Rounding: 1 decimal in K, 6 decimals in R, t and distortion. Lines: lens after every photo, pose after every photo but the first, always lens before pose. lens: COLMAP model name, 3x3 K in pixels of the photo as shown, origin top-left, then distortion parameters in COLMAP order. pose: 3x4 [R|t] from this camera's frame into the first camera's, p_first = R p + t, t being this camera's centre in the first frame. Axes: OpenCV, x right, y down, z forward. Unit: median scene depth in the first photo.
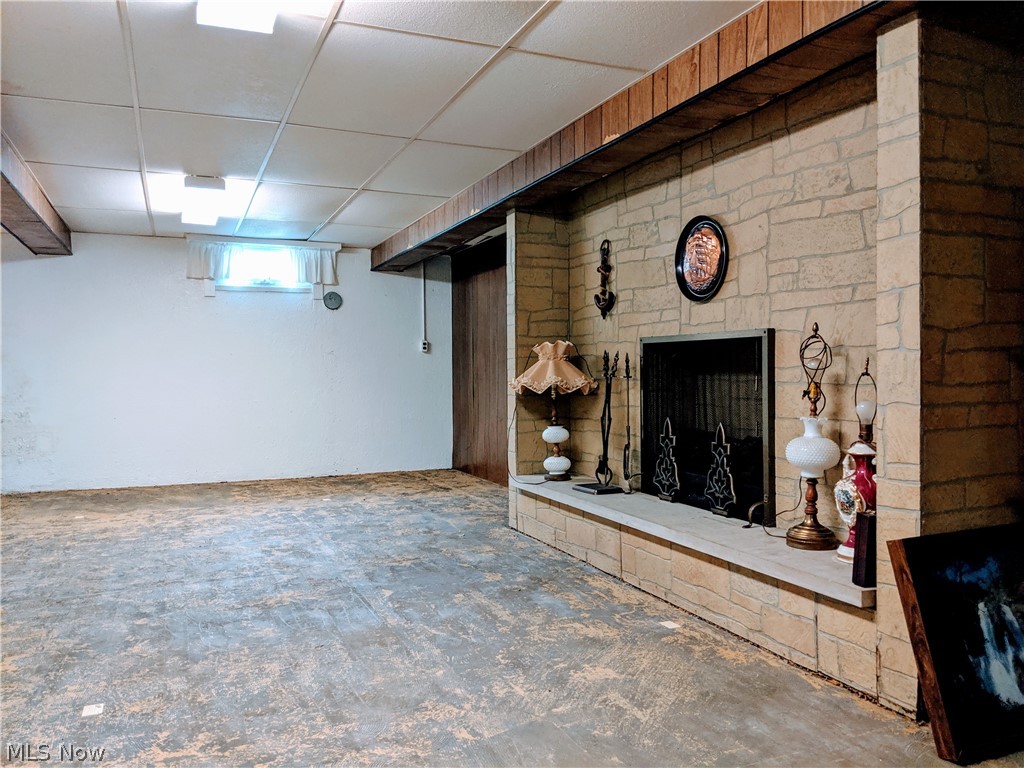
lens RADIAL K [[825.8, 0, 517.1], [0, 825.8, 384.7], [0, 0, 1]] dist [0.104364, -0.196005]
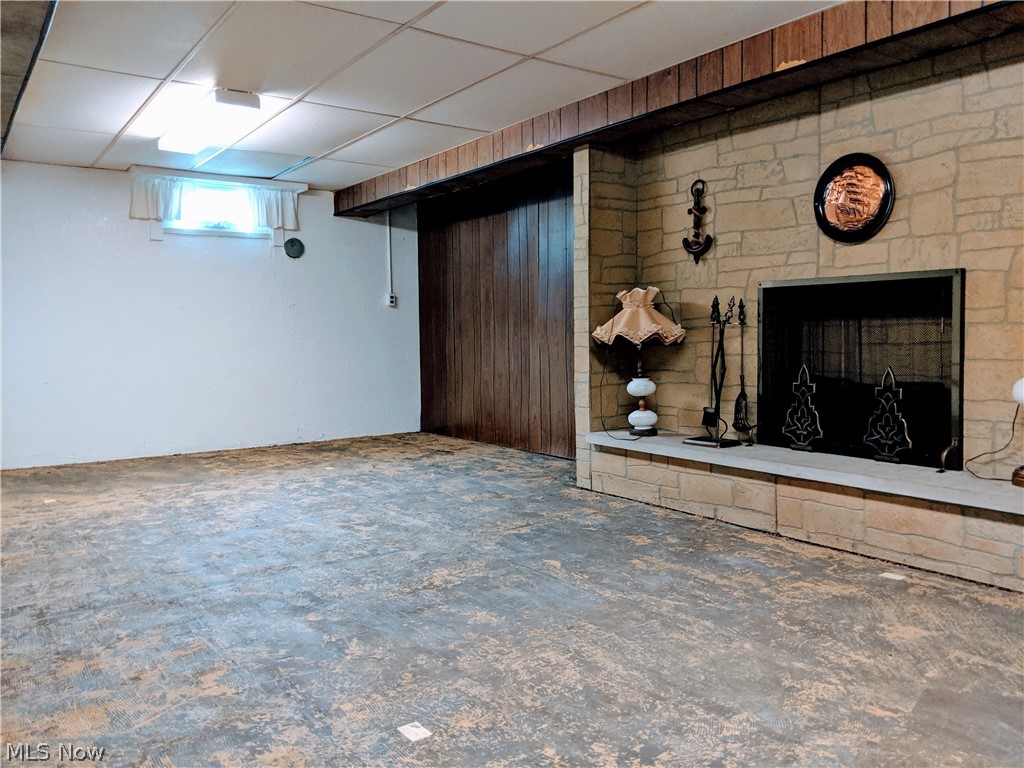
lens RADIAL K [[828.8, 0, 510.3], [0, 828.8, 364.1], [0, 0, 1]] dist [0.048808, -0.078987]
pose [[0.974828, -0.014476, 0.222486, -0.397869], [0.010506, 0.999764, 0.019021, 0.018946], [-0.222709, -0.016205, 0.974750, 0.146690]]
